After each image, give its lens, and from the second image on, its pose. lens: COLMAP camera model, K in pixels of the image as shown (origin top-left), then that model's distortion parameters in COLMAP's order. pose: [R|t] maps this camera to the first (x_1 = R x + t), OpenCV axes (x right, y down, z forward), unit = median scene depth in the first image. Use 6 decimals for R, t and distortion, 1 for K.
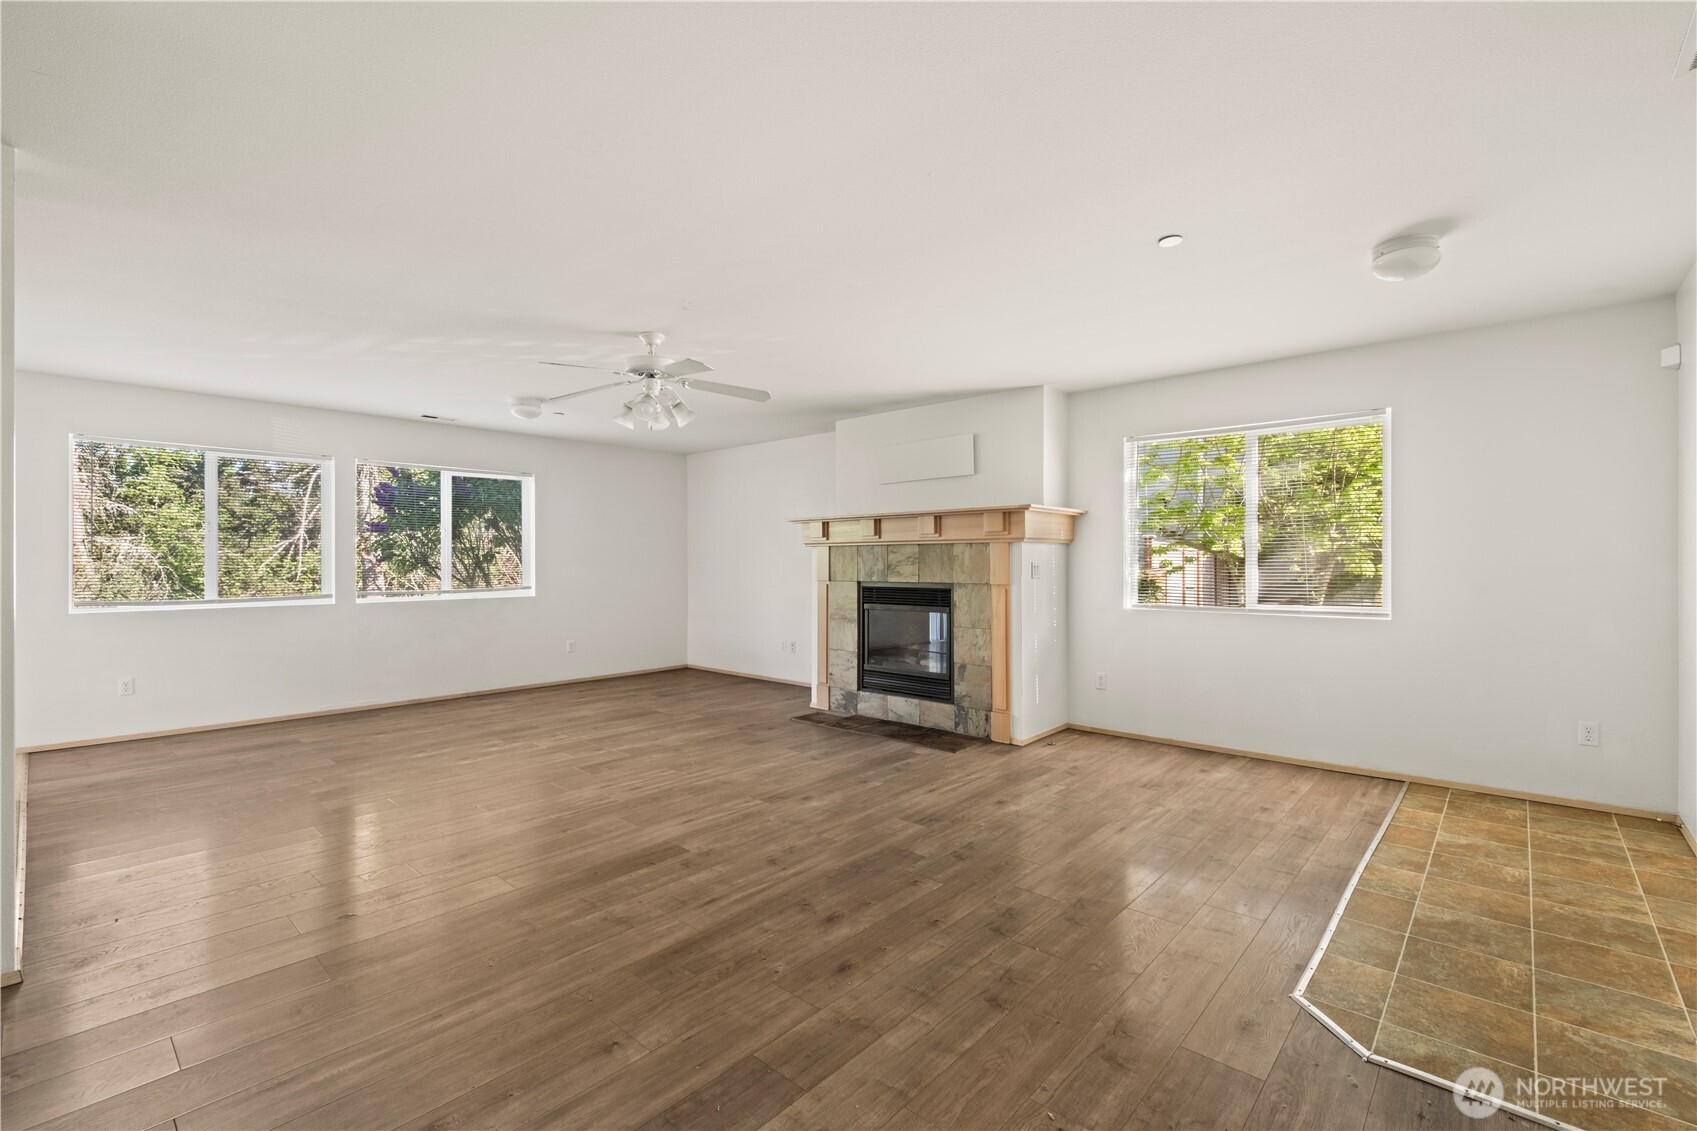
lens RADIAL K [[744.1, 0, 848.0], [0, 744.1, 569.6], [0, 0, 1]] dist [0.001891, -0.005820]
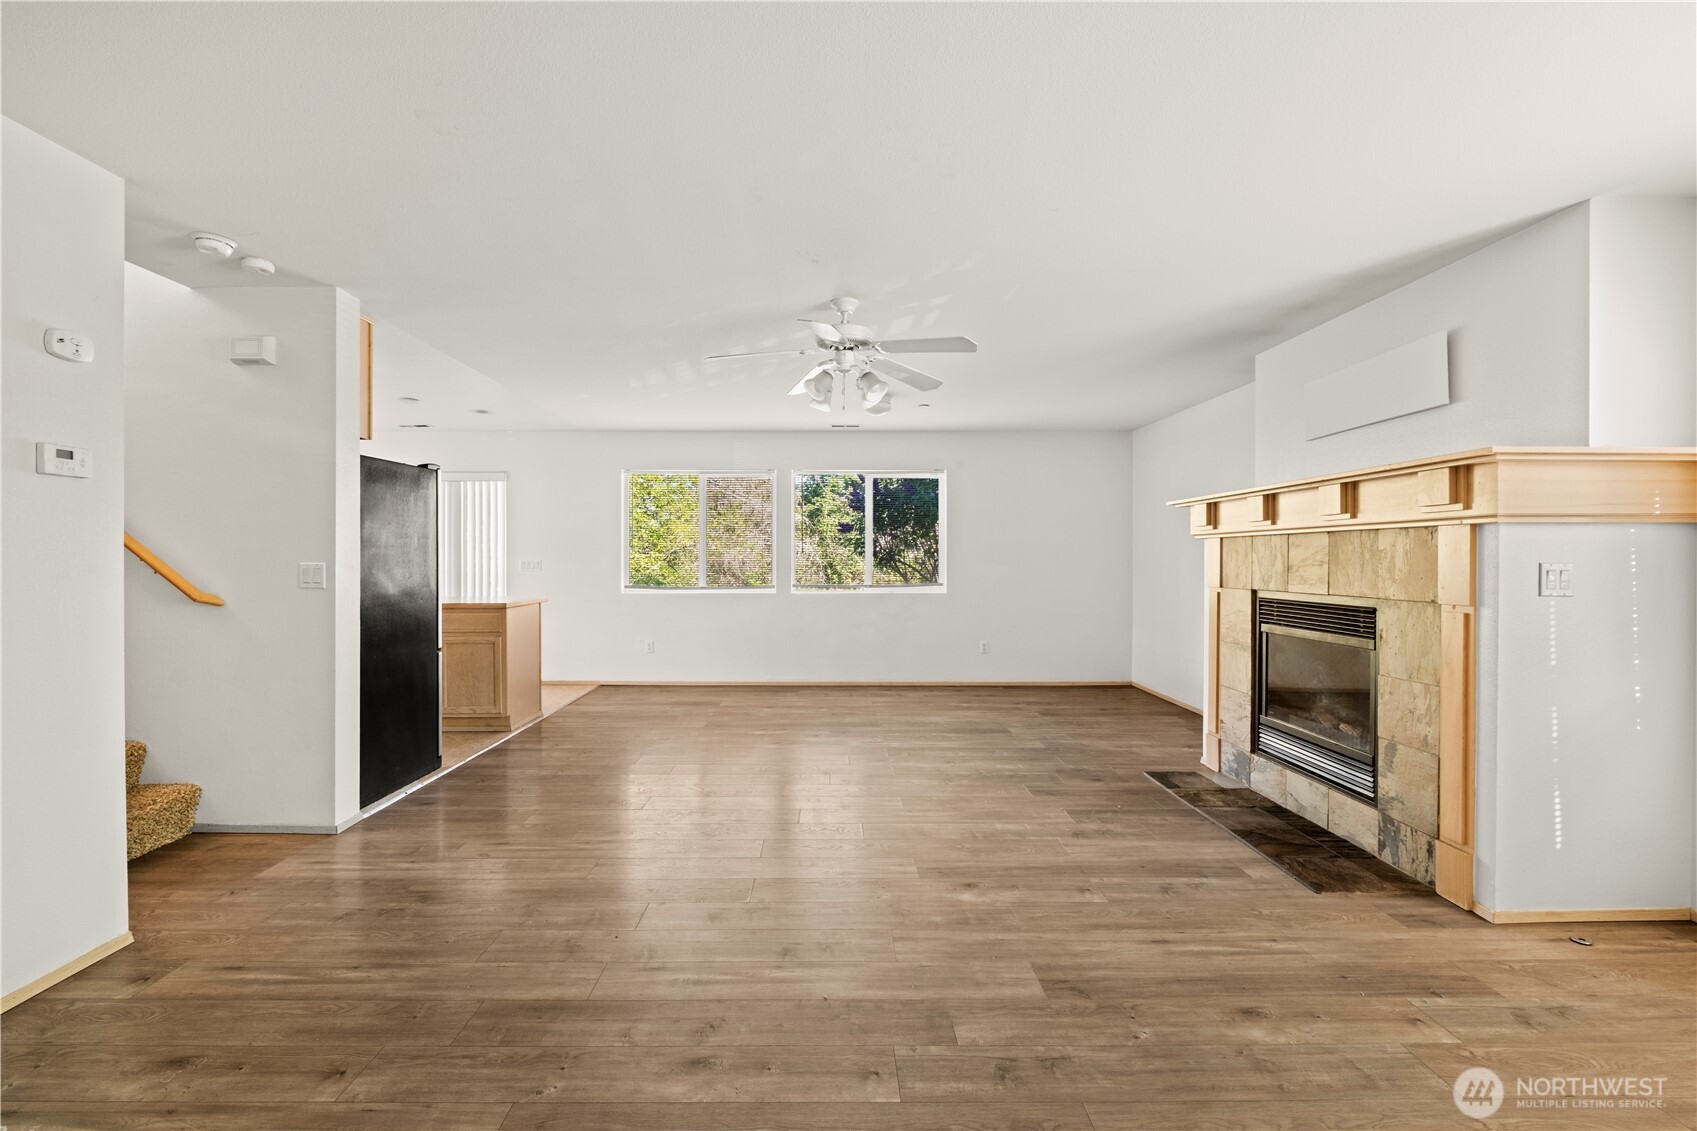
lens RADIAL K [[744.1, 0, 830.4], [0, 744.1, 563.5], [0, 0, 1]] dist [0.001891, -0.005820]
pose [[0.668874, 0.008463, -0.743328, 0.355324], [-0.011602, 0.999932, 0.000944, -0.005563], [0.743286, 0.007993, 0.668926, 0.373499]]
